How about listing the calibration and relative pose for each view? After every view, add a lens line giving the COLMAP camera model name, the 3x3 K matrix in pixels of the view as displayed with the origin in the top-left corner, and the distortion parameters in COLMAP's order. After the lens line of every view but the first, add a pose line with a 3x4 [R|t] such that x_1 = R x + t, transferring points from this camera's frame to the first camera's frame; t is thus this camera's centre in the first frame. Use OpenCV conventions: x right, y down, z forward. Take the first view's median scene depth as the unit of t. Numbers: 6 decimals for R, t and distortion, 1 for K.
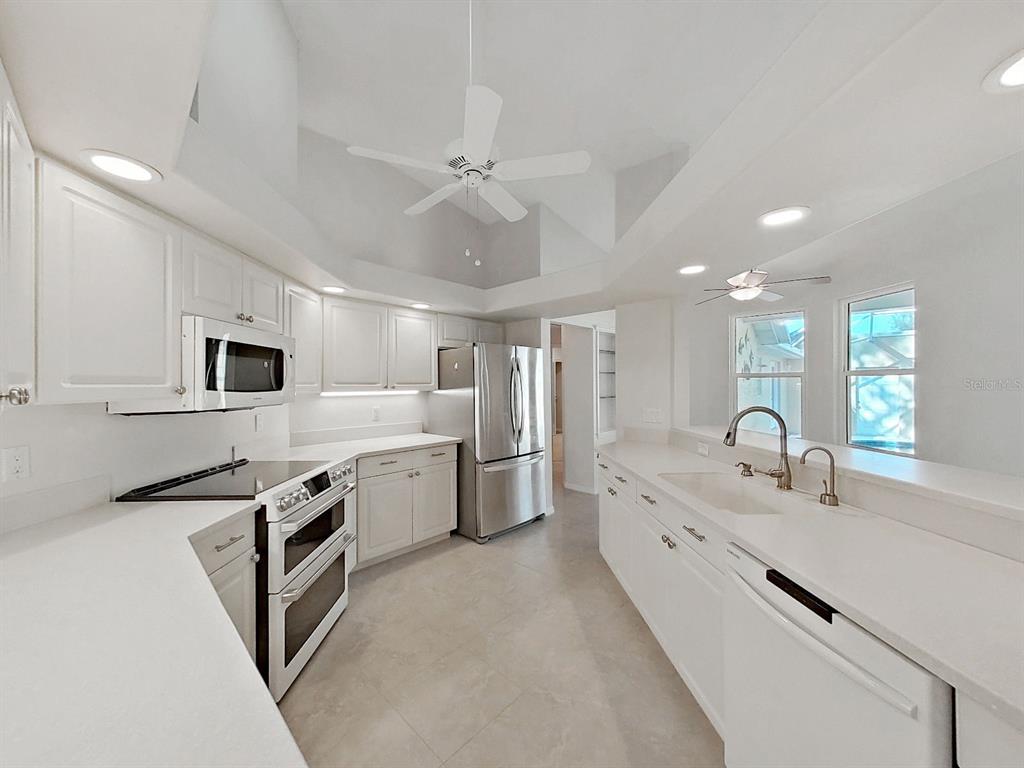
lens RADIAL K [[379.6, 0, 510.1], [0, 379.6, 385.2], [0, 0, 1]] dist [-0.001211, -0.000136]
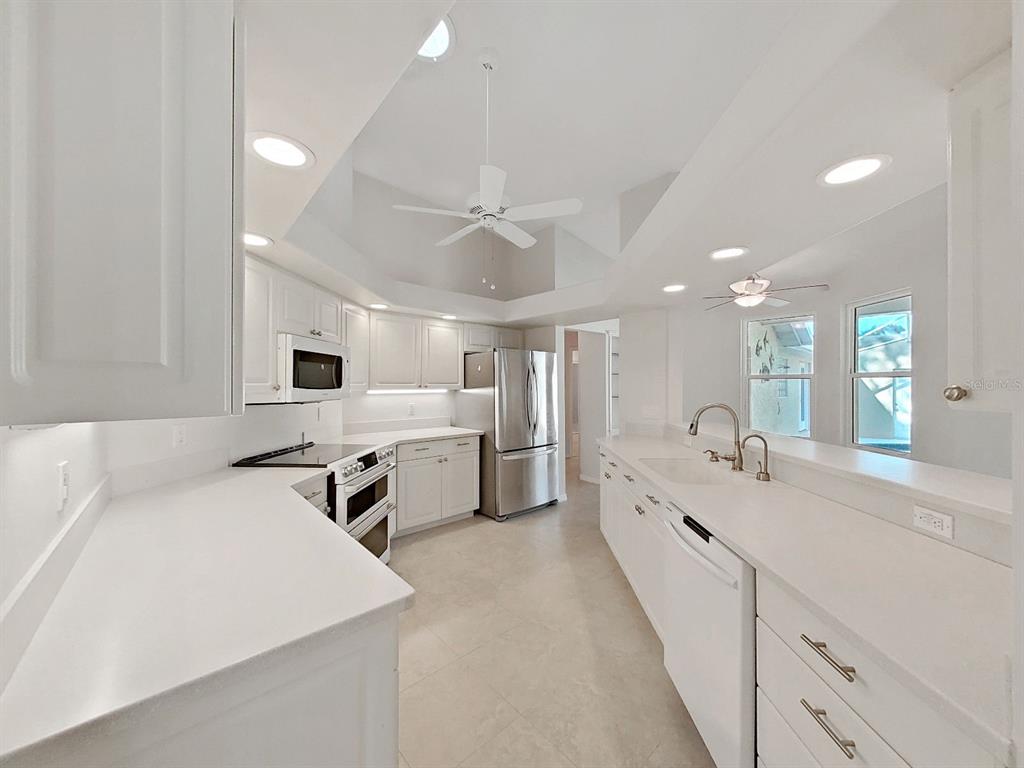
lens RADIAL K [[360.1, 0, 506.4], [0, 360.1, 385.7], [0, 0, 1]] dist [0.000667, 0.000059]
pose [[0.996806, 0.004672, -0.079719, 0.047265], [-0.004610, 0.999989, 0.000969, 0.000854], [0.079723, -0.000598, 0.996817, -0.151374]]
